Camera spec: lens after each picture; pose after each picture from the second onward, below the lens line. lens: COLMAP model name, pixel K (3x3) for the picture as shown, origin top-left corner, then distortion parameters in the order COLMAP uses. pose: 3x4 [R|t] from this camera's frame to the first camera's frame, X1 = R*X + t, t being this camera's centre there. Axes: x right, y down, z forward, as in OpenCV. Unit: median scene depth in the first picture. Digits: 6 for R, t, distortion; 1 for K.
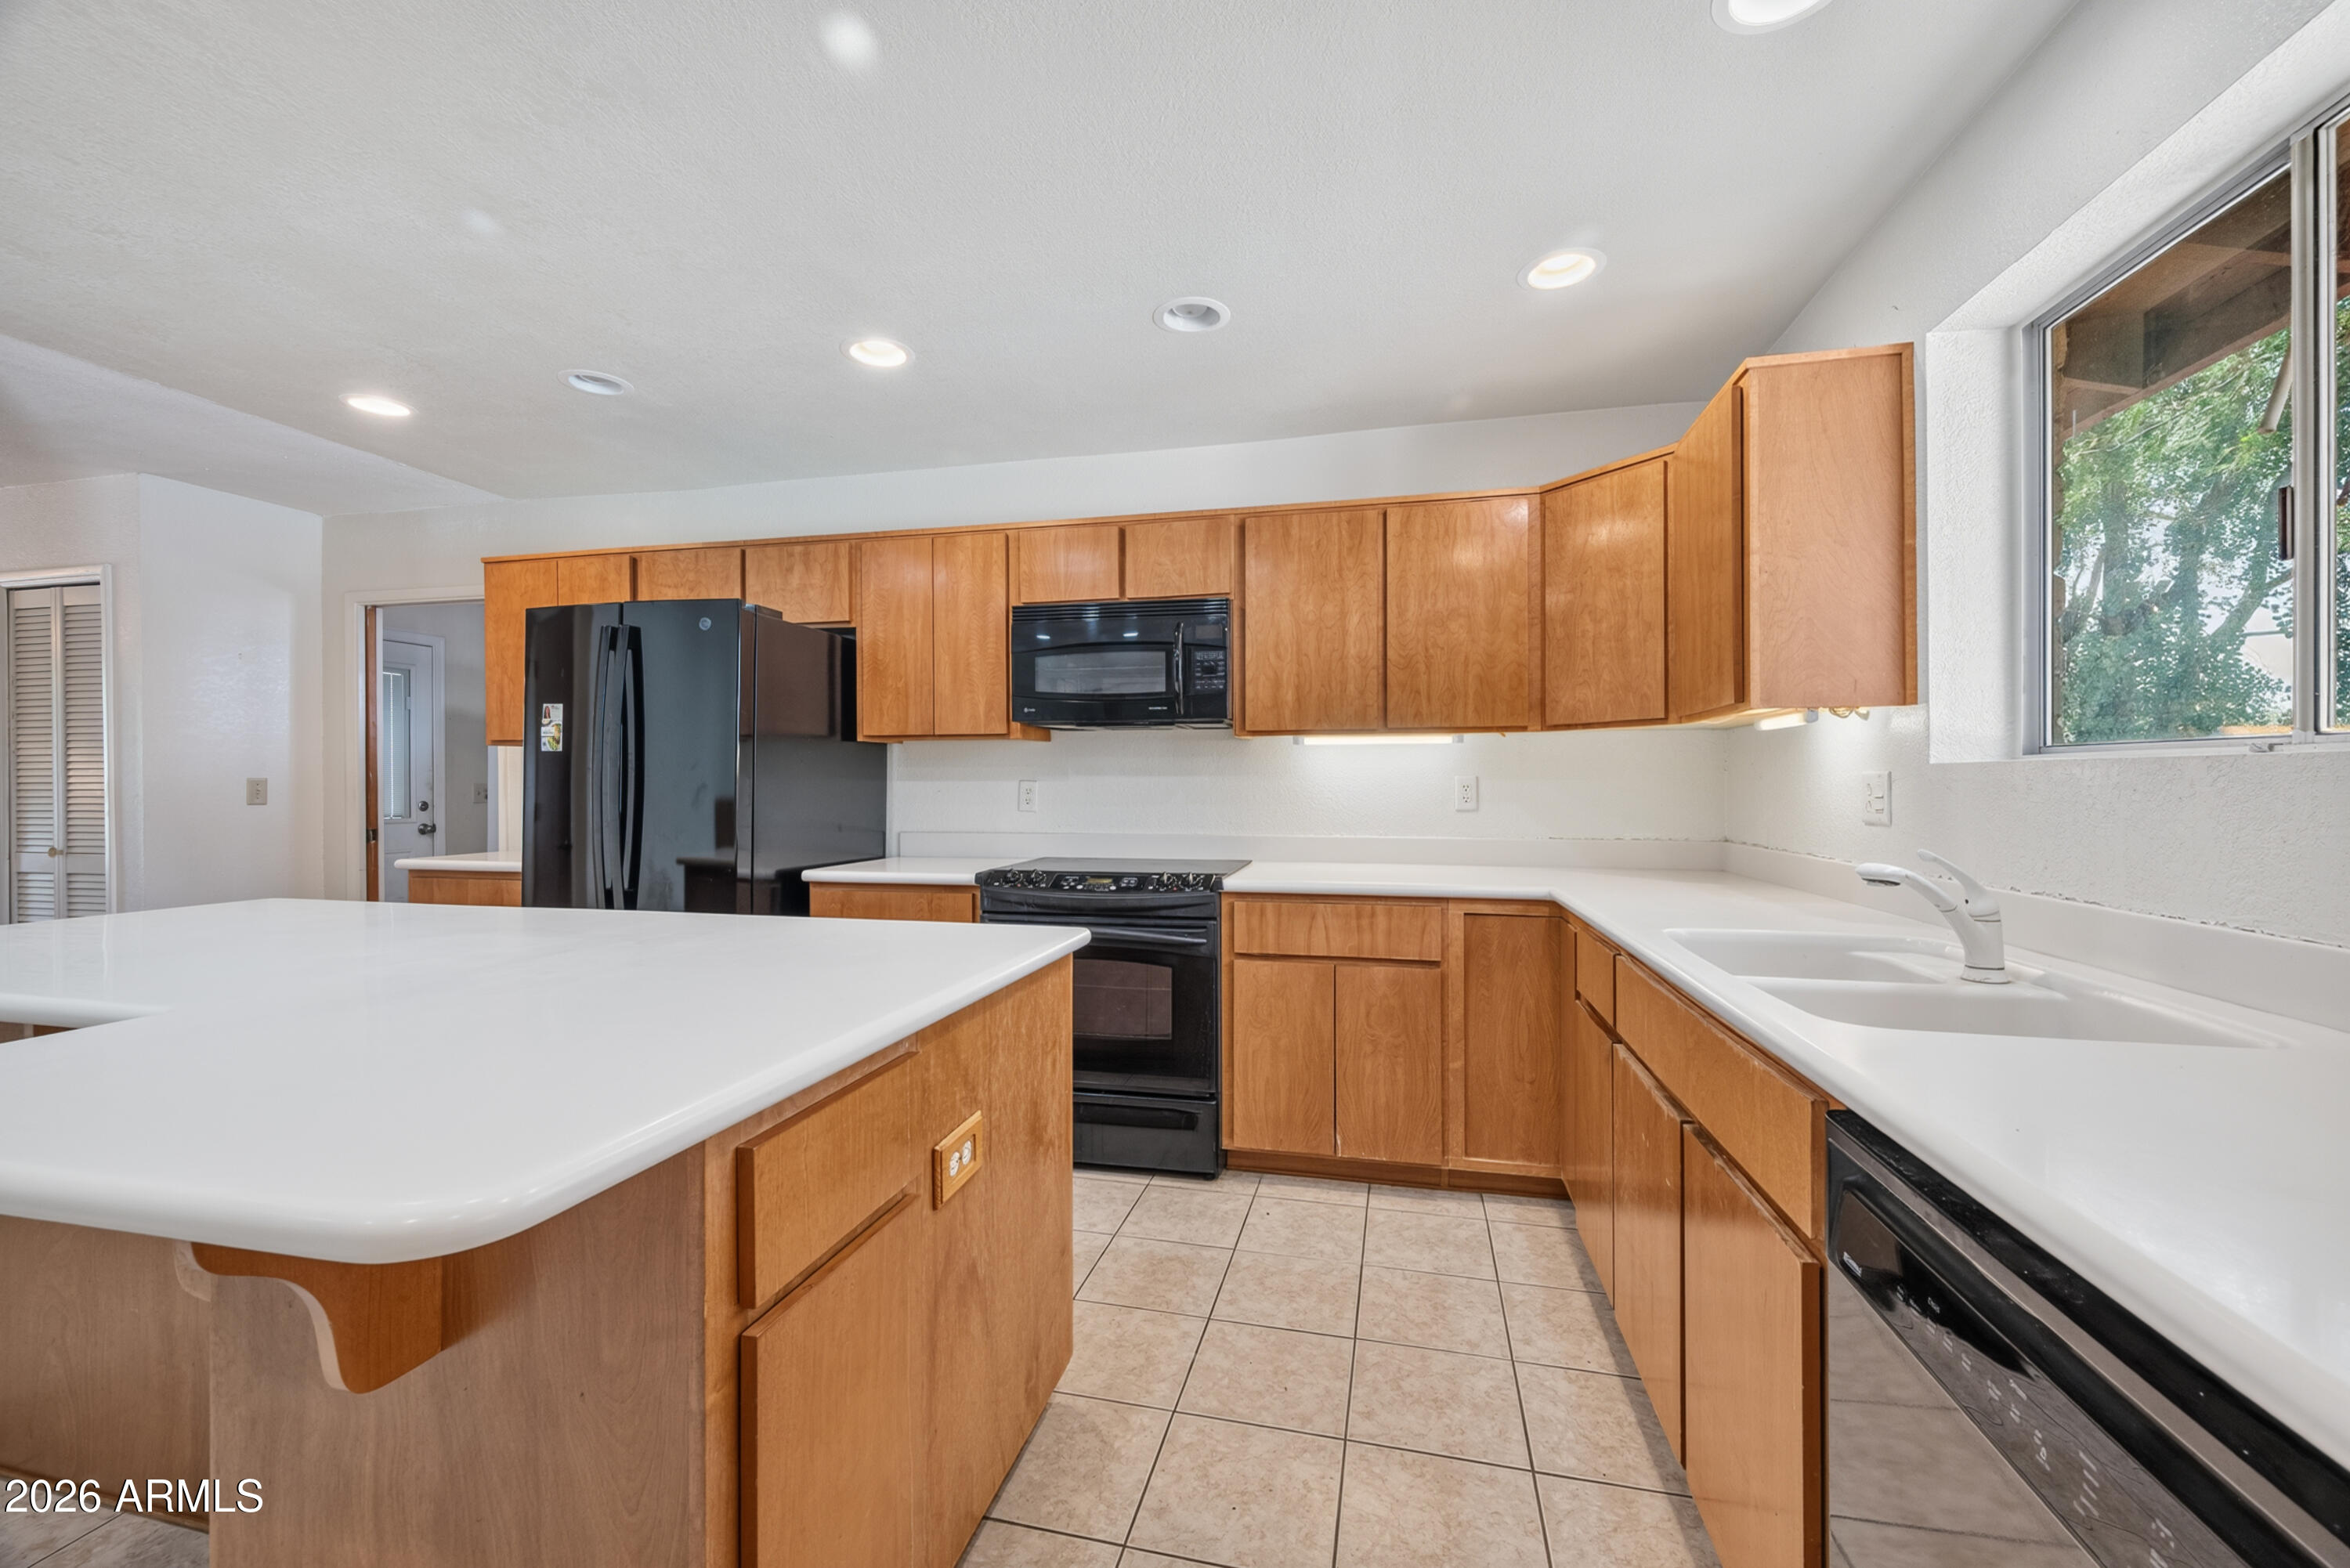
lens RADIAL K [[931.8, 0, 1180.5], [0, 931.8, 778.9], [0, 0, 1]] dist [-0.001178, 0.000384]
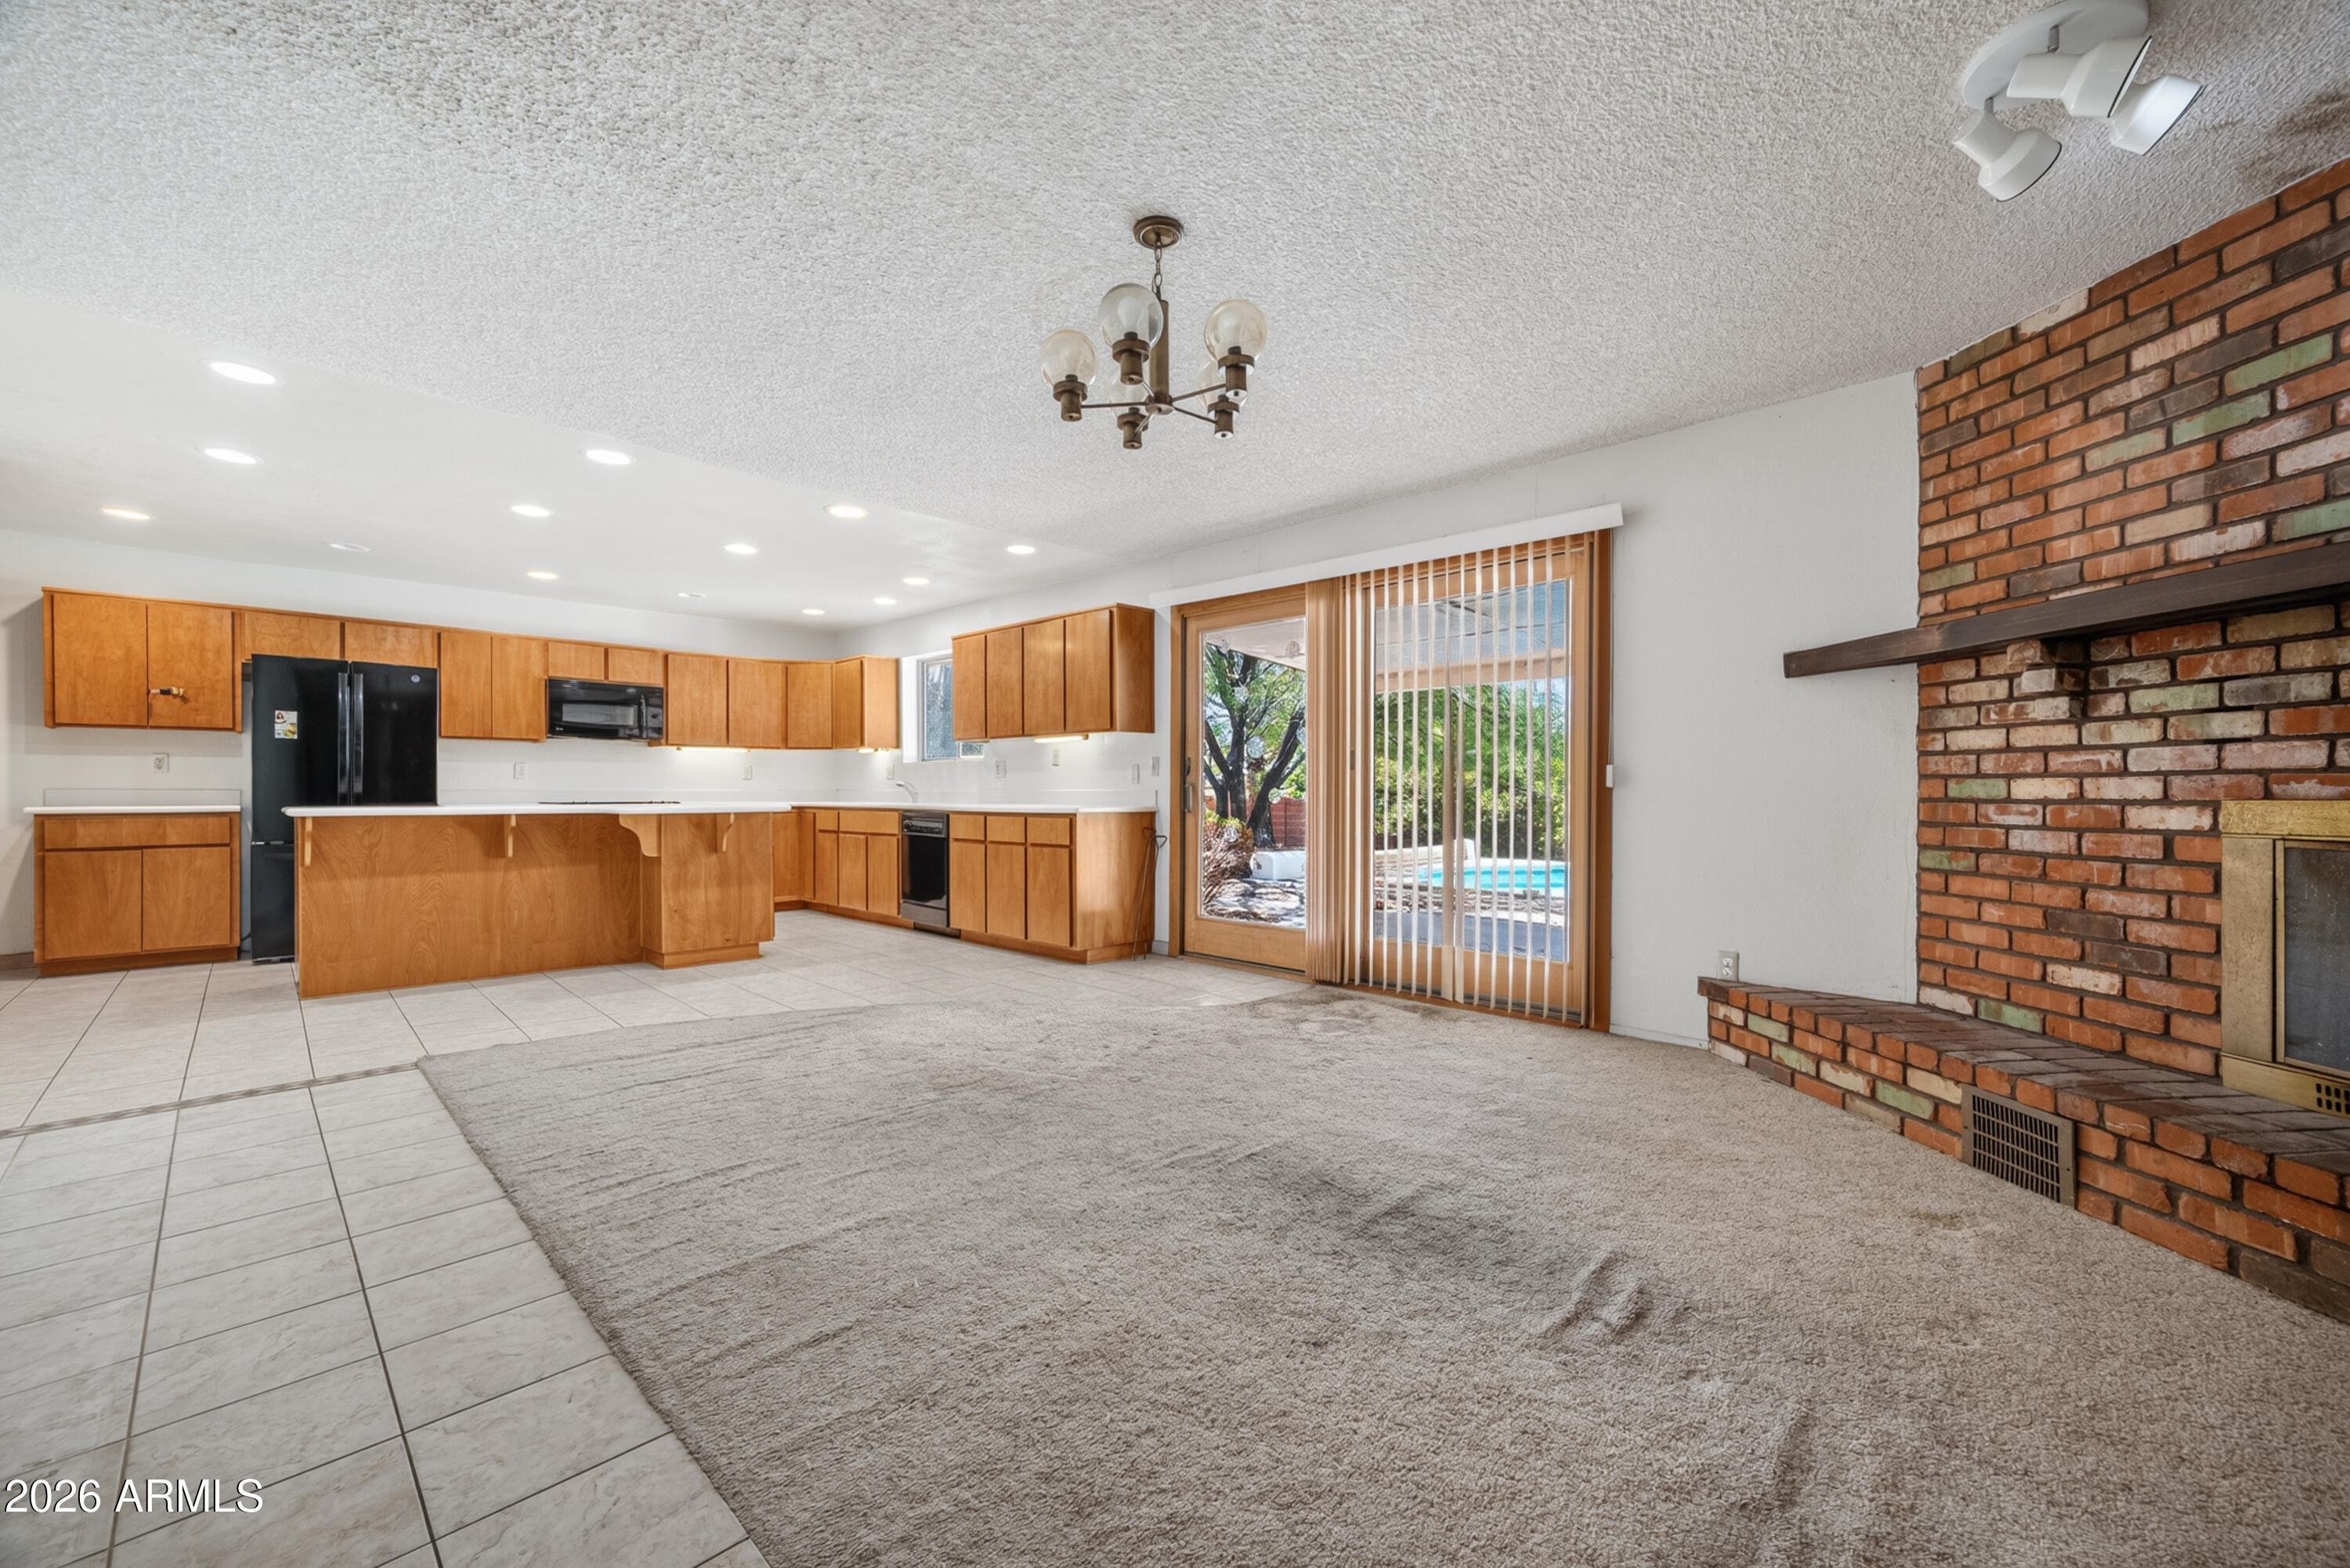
lens RADIAL K [[931.8, 0, 1183.9], [0, 931.8, 796.4], [0, 0, 1]] dist [-0.001178, 0.000384]
pose [[0.523656, -0.002816, 0.851925, -1.215620], [-0.004815, 0.999969, 0.006265, 0.058761], [-0.851916, -0.007383, 0.523626, -1.310624]]
